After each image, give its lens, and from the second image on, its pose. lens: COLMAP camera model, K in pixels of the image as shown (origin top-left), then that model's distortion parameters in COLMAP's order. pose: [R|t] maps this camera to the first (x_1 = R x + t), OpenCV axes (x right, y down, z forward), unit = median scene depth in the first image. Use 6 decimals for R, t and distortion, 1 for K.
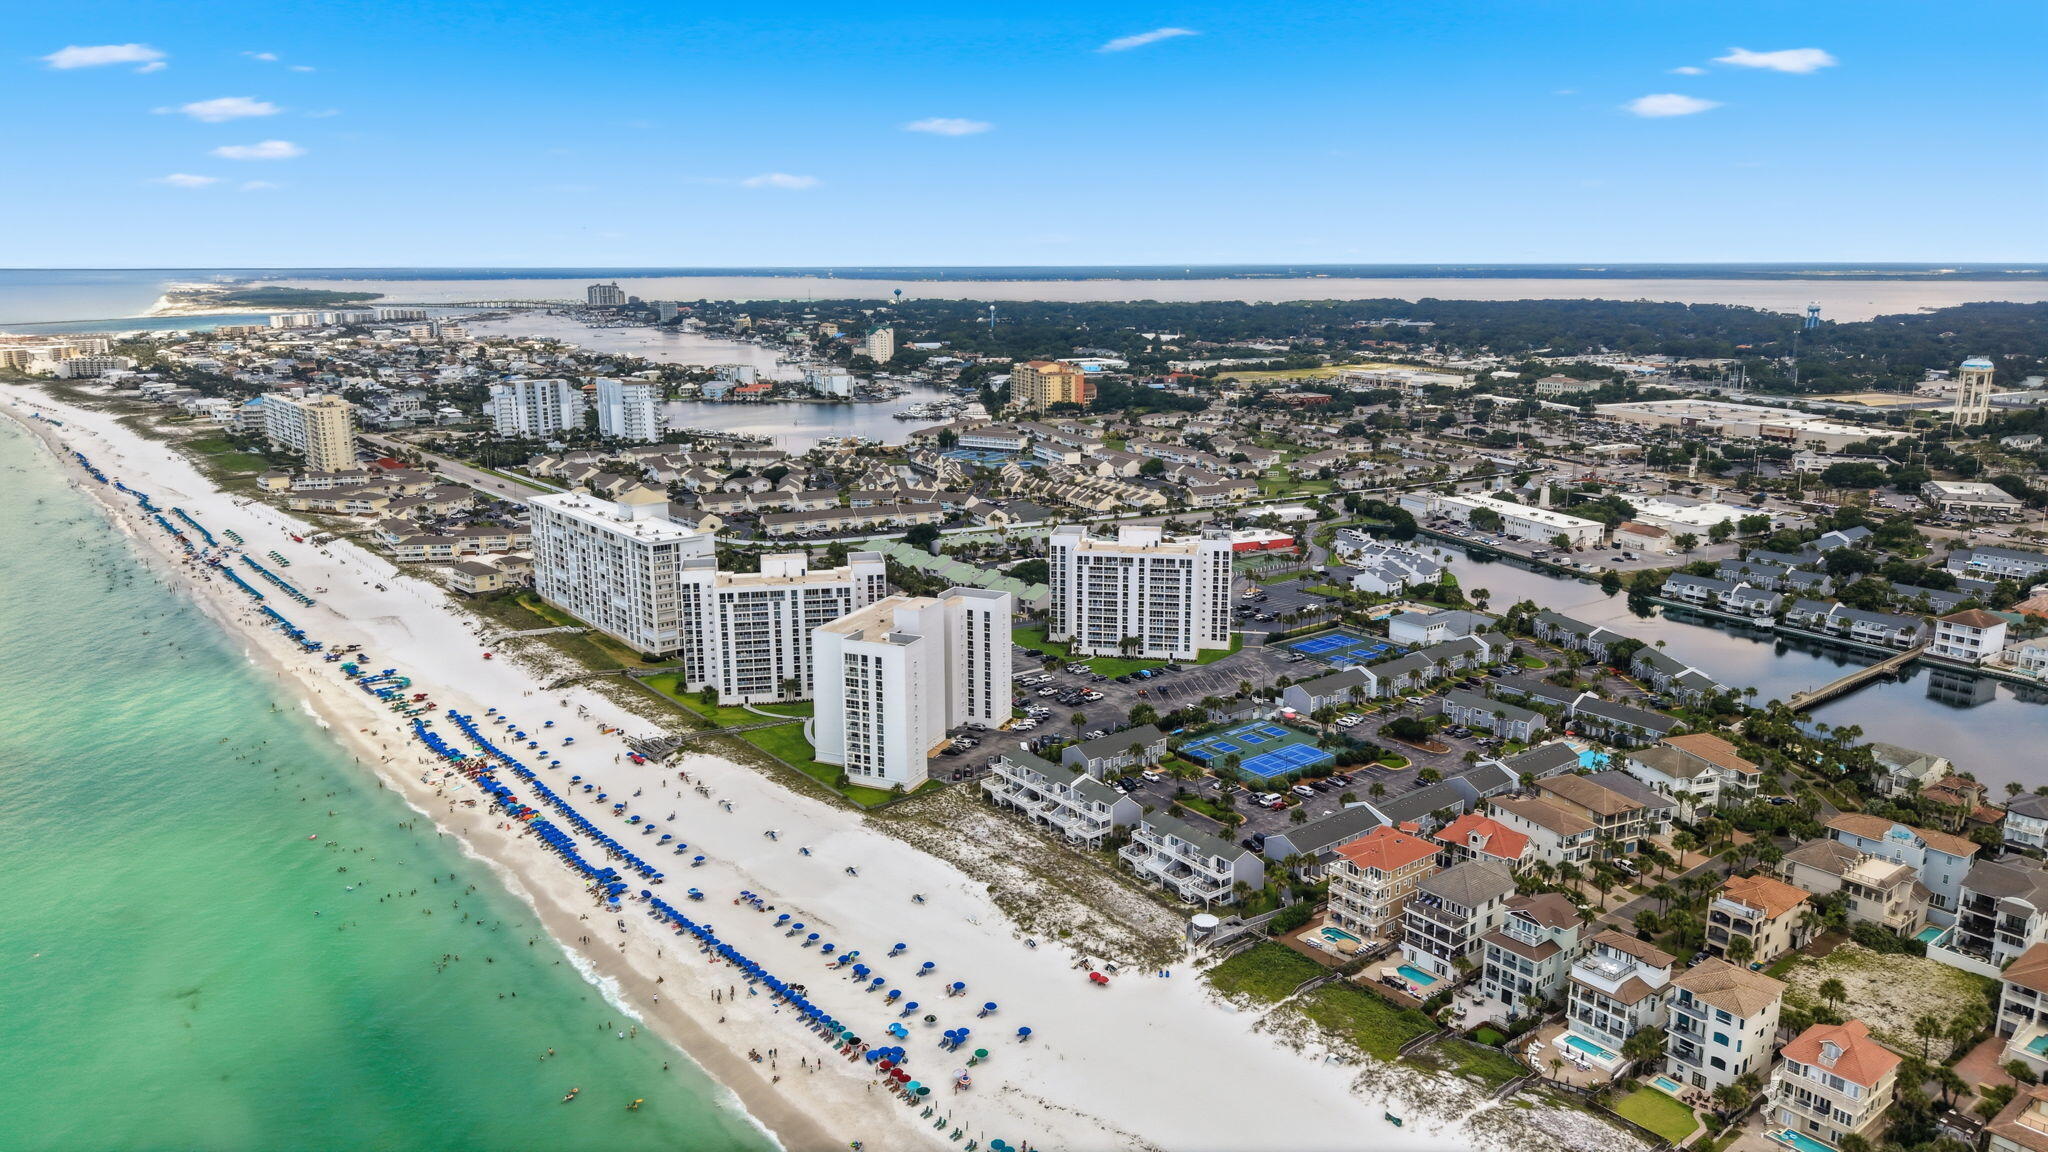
lens RADIAL K [[1372.7, 0, 1024.0], [0, 1372.7, 576.0], [0, 0, 1]] dist [0.136585, -0.265456]
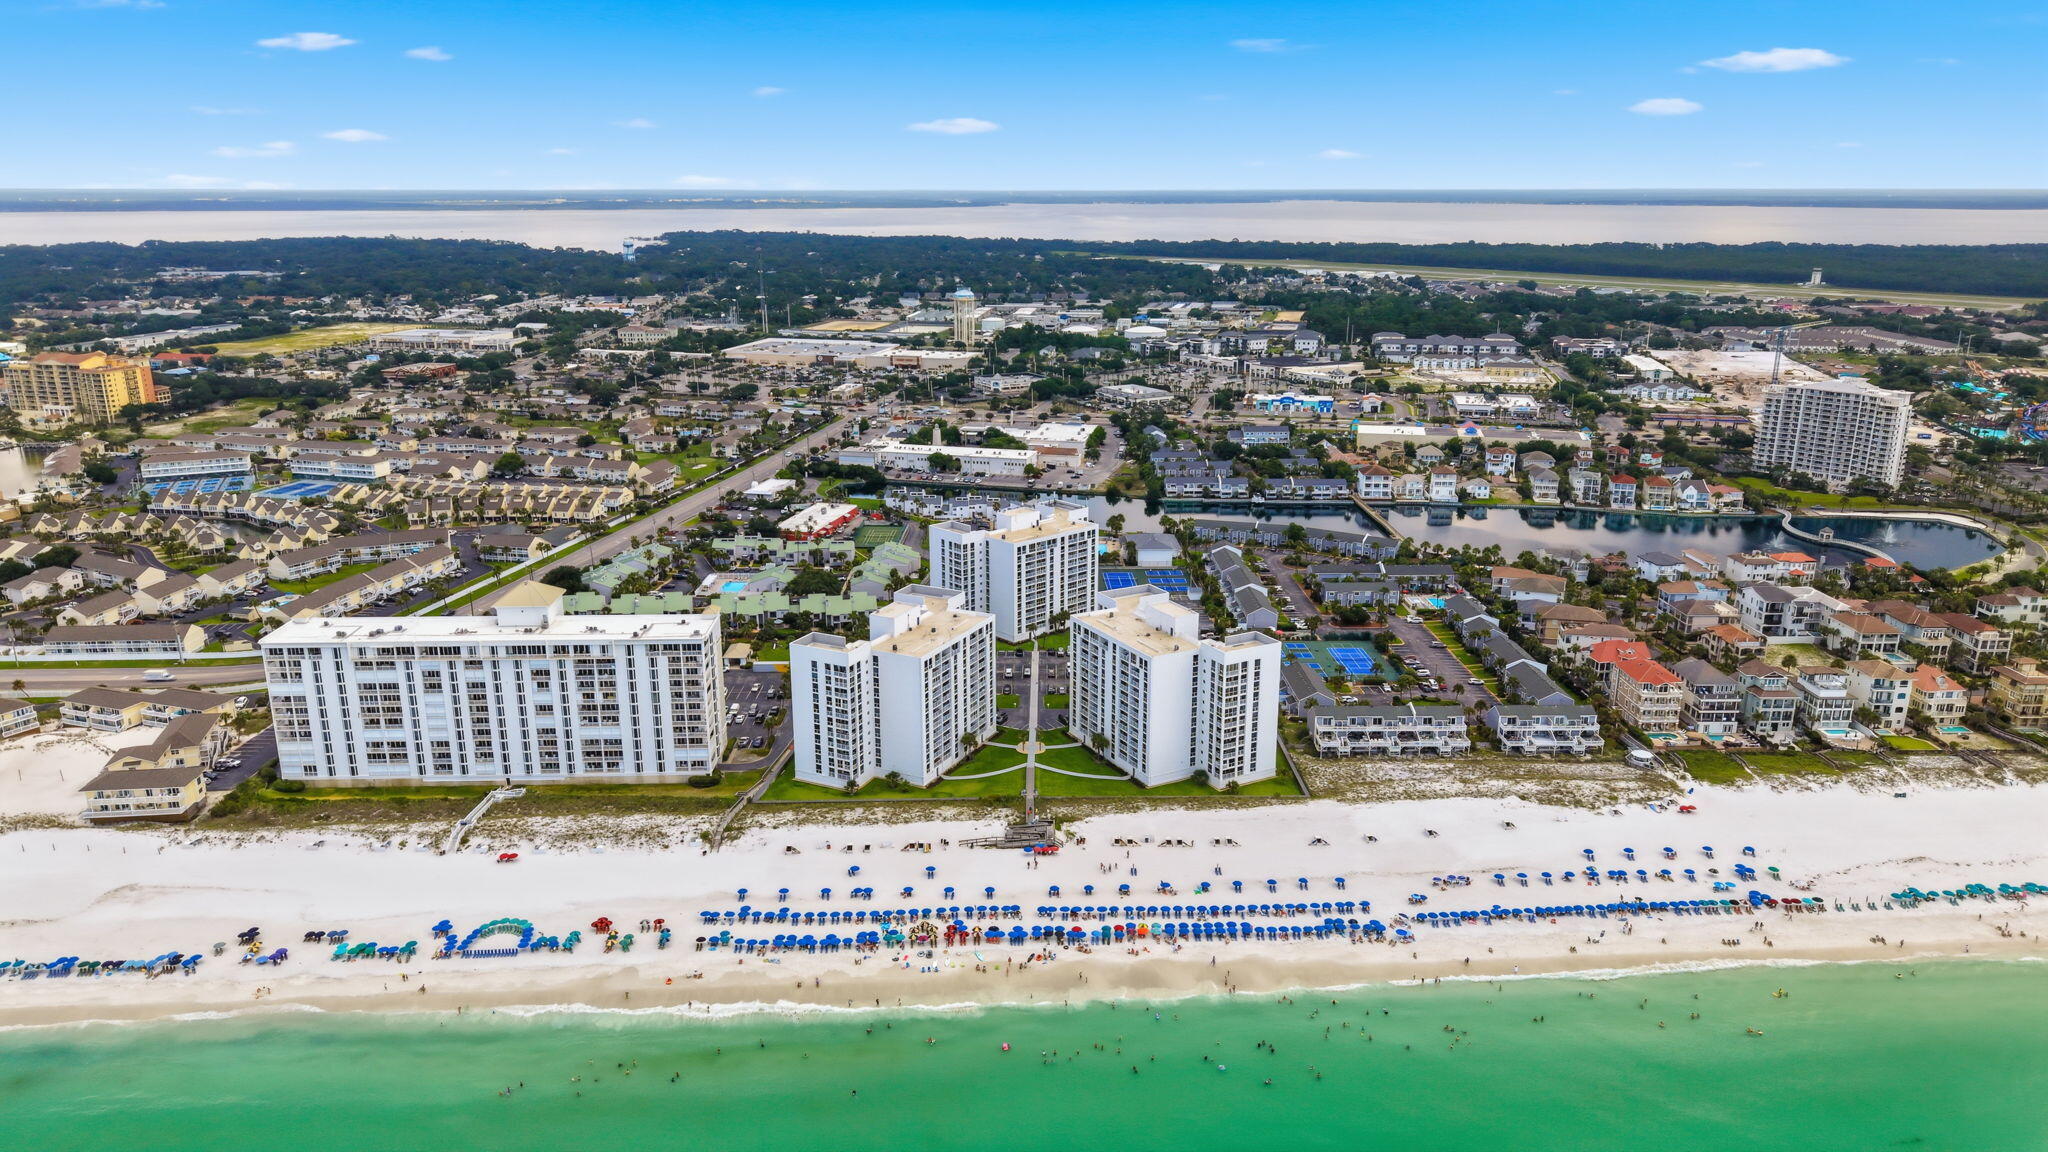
lens RADIAL K [[1378.8, 0, 1024.0], [0, 1378.8, 576.0], [0, 0, 1]] dist [0.067396, -0.090098]
pose [[0.599440, -0.216195, 0.770670, -0.491278], [0.178107, 0.974720, 0.134902, -0.085644], [-0.780353, 0.056396, 0.622792, 0.235224]]
